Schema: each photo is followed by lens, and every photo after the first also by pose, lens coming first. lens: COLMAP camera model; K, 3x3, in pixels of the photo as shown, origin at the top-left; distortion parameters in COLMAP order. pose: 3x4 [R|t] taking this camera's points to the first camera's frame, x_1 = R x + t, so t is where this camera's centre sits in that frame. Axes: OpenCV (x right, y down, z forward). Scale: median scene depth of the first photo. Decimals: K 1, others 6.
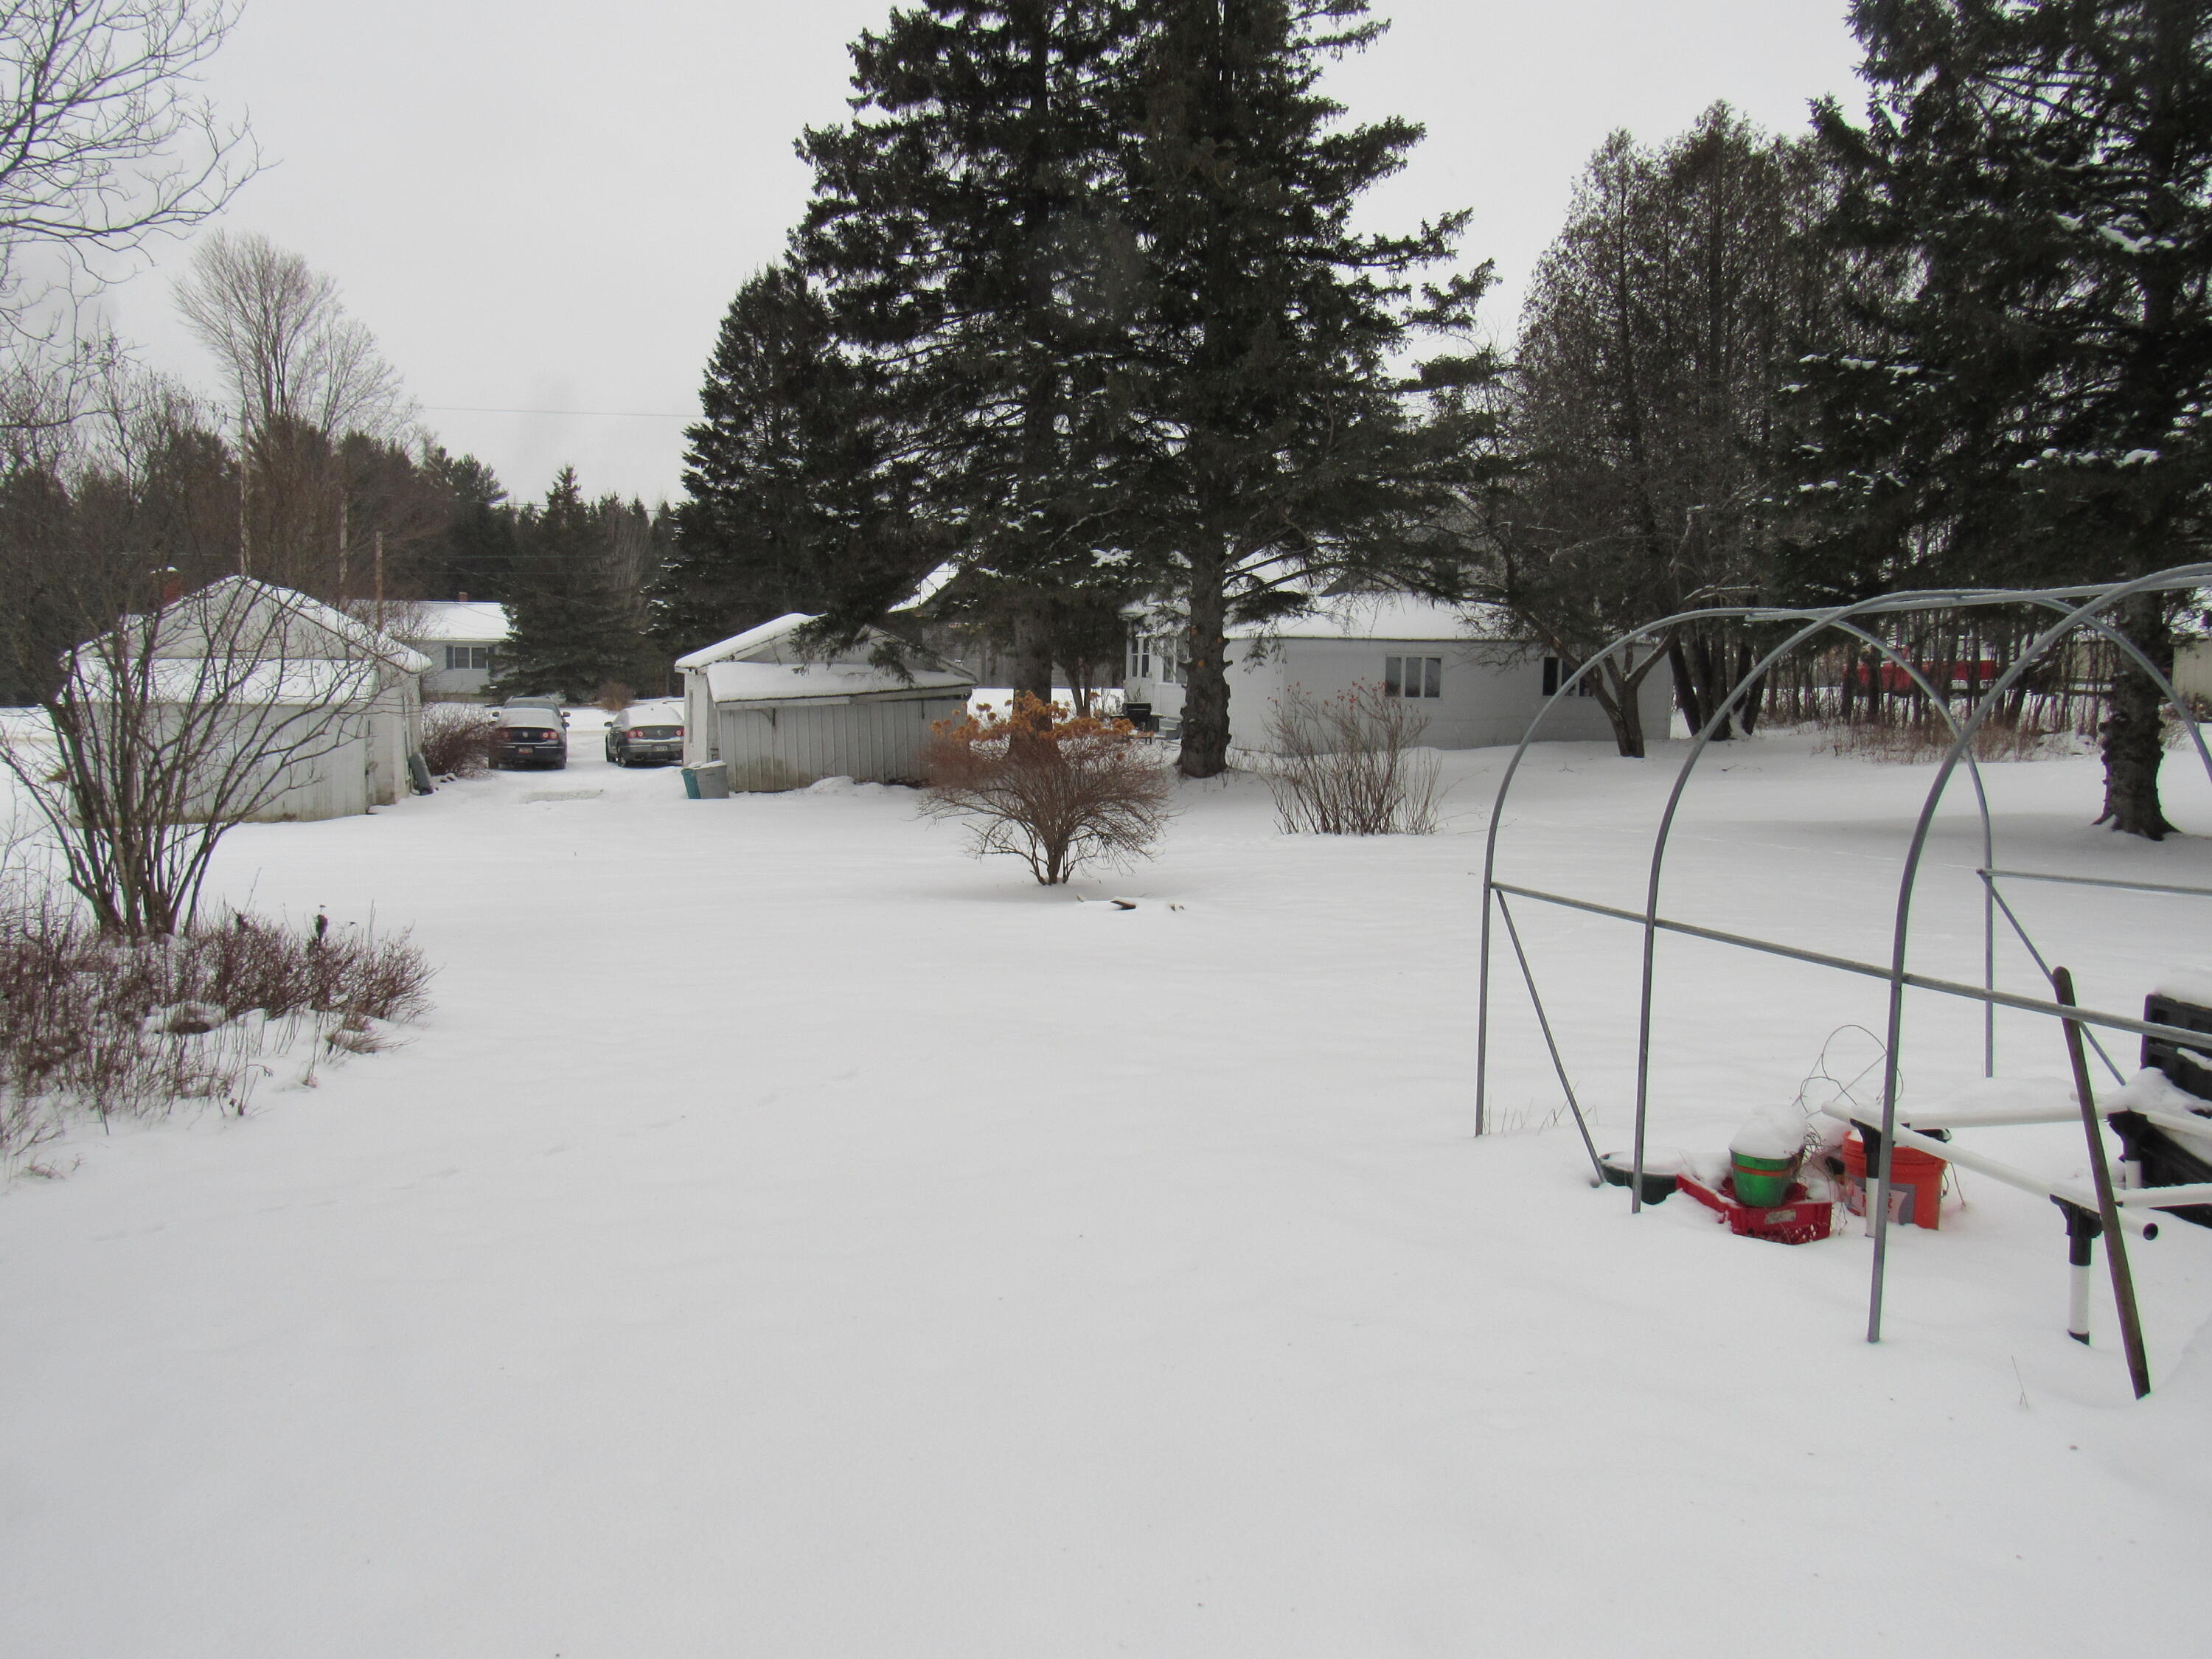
lens RADIAL K [[1908.2, 0, 1095.7], [0, 1908.2, 826.3], [0, 0, 1]] dist [-0.013516, -0.004134]
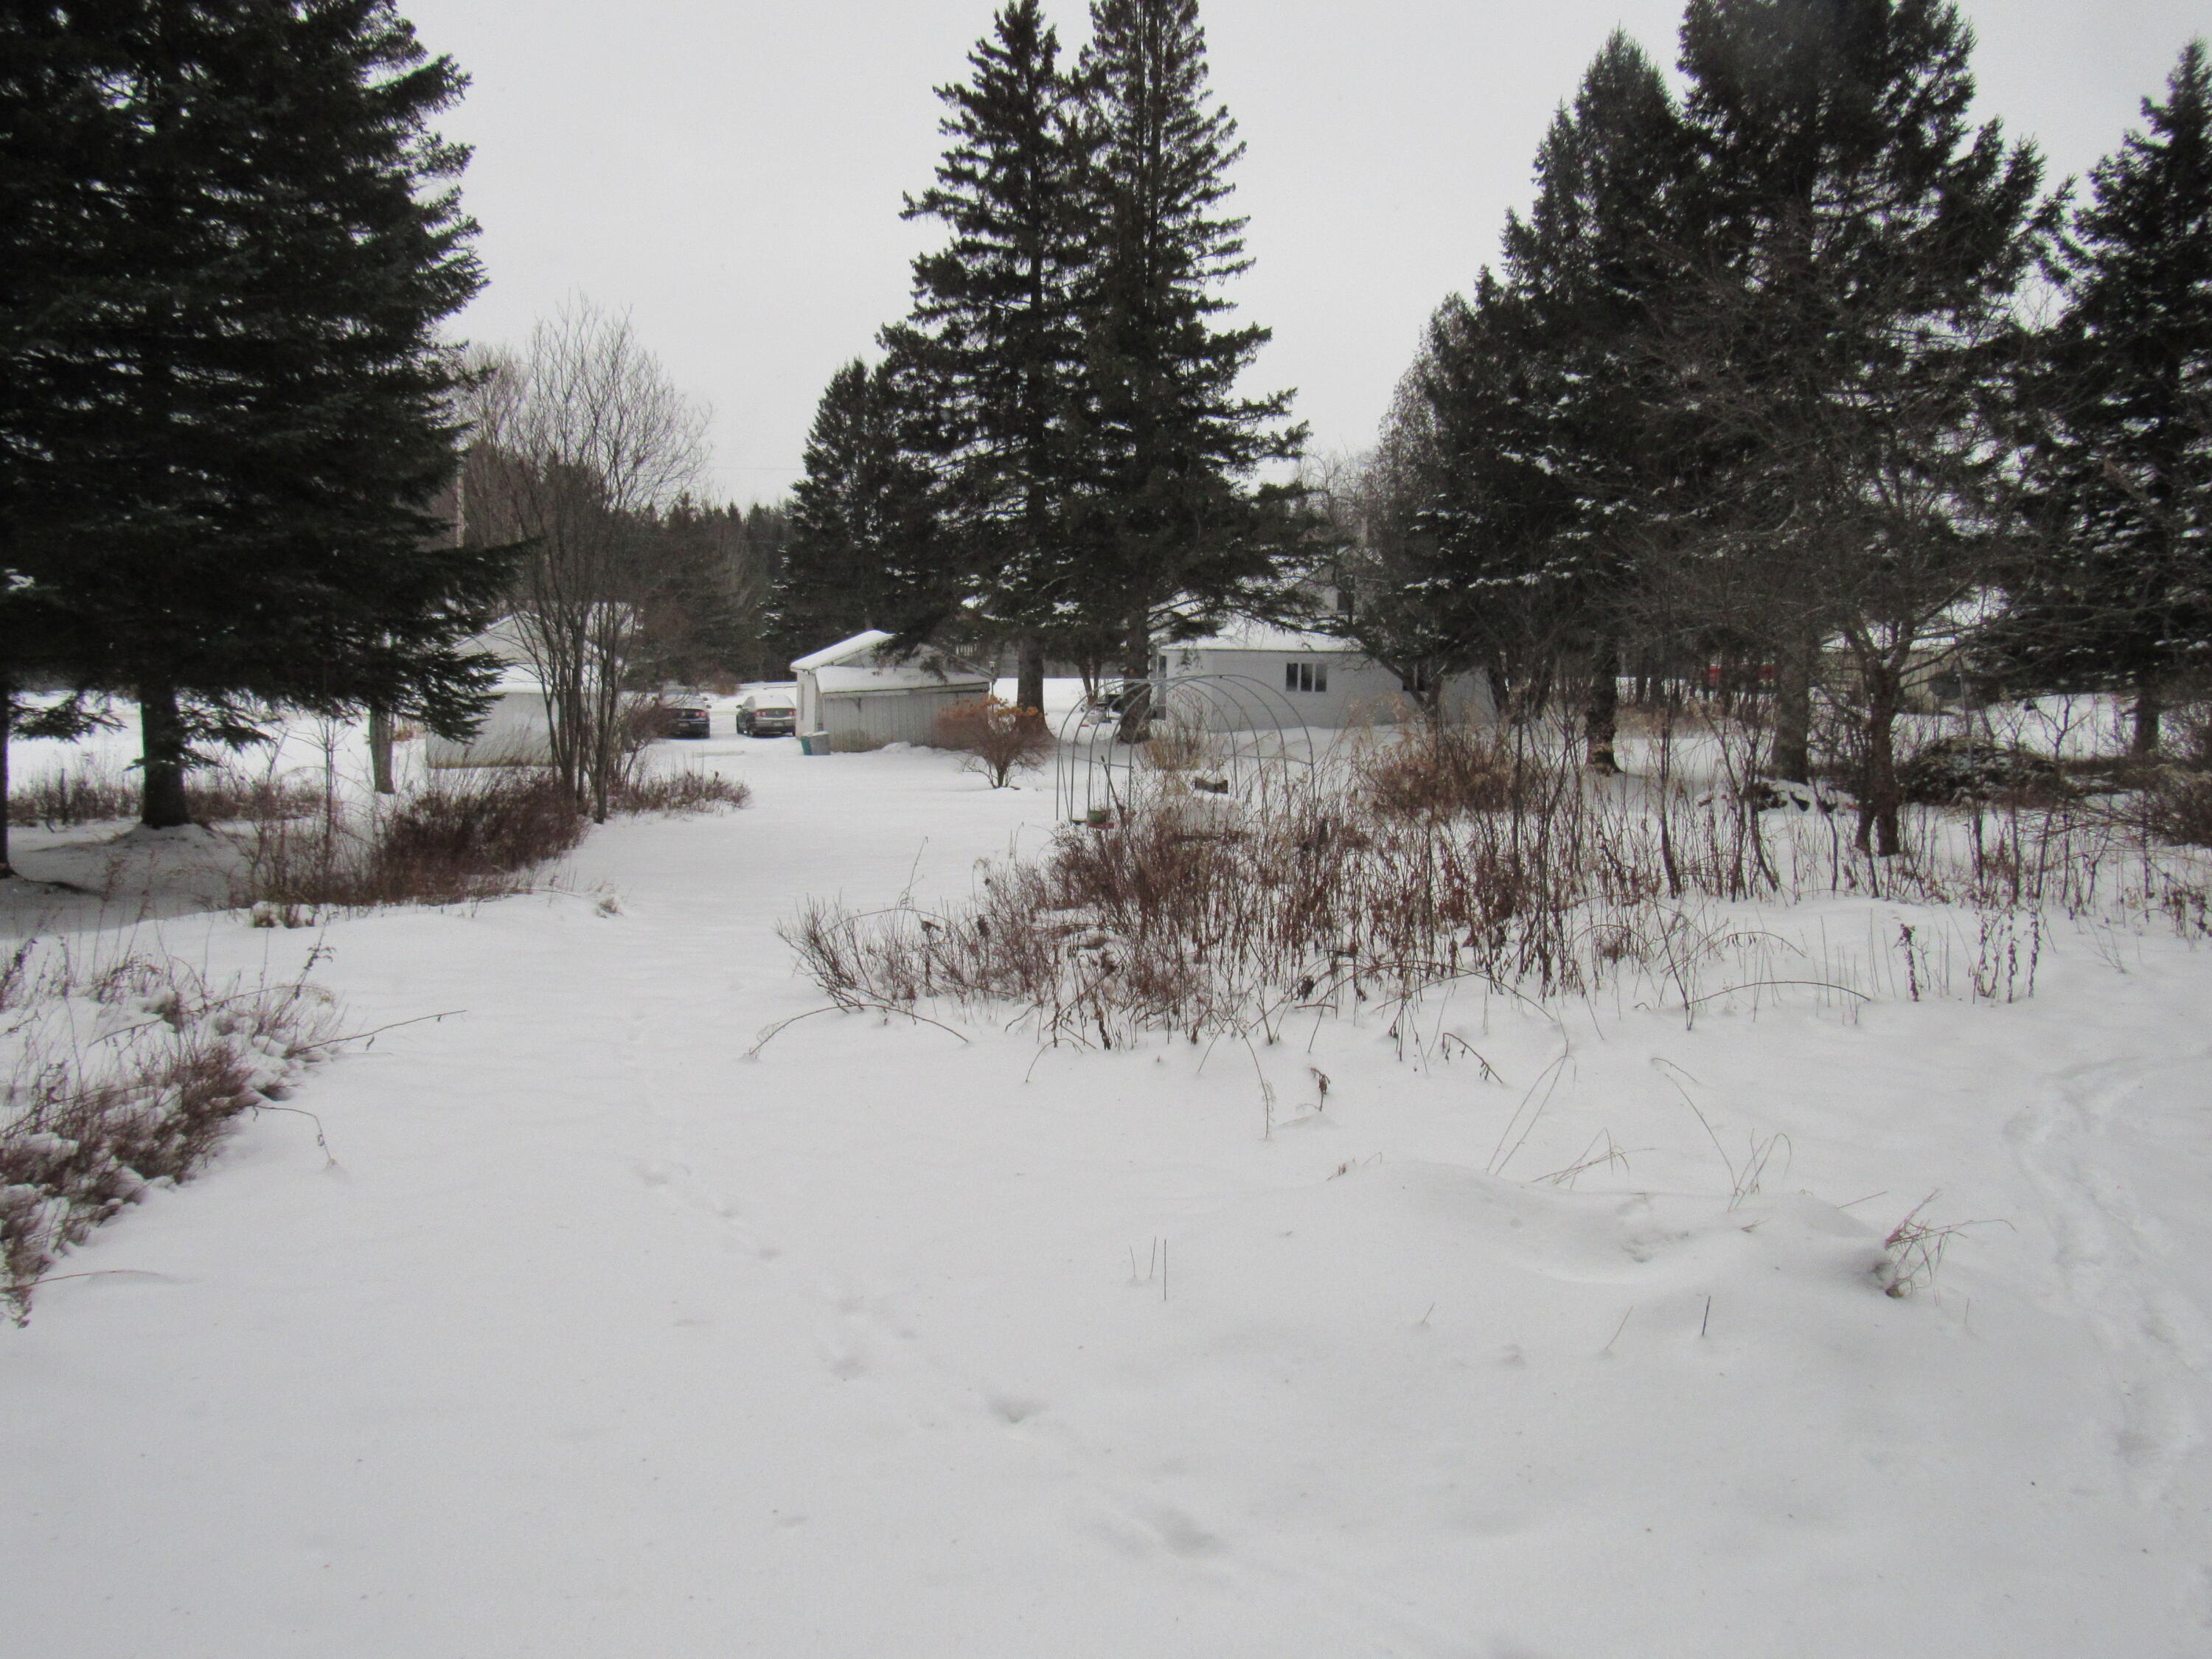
lens RADIAL K [[1908.2, 0, 1115.3], [0, 1908.2, 827.5], [0, 0, 1]] dist [-0.013516, -0.004134]
pose [[0.999538, 0.008107, -0.029276, 0.081075], [-0.007833, 0.999925, 0.009462, 0.026299], [0.029350, -0.009228, 0.999527, -0.518321]]
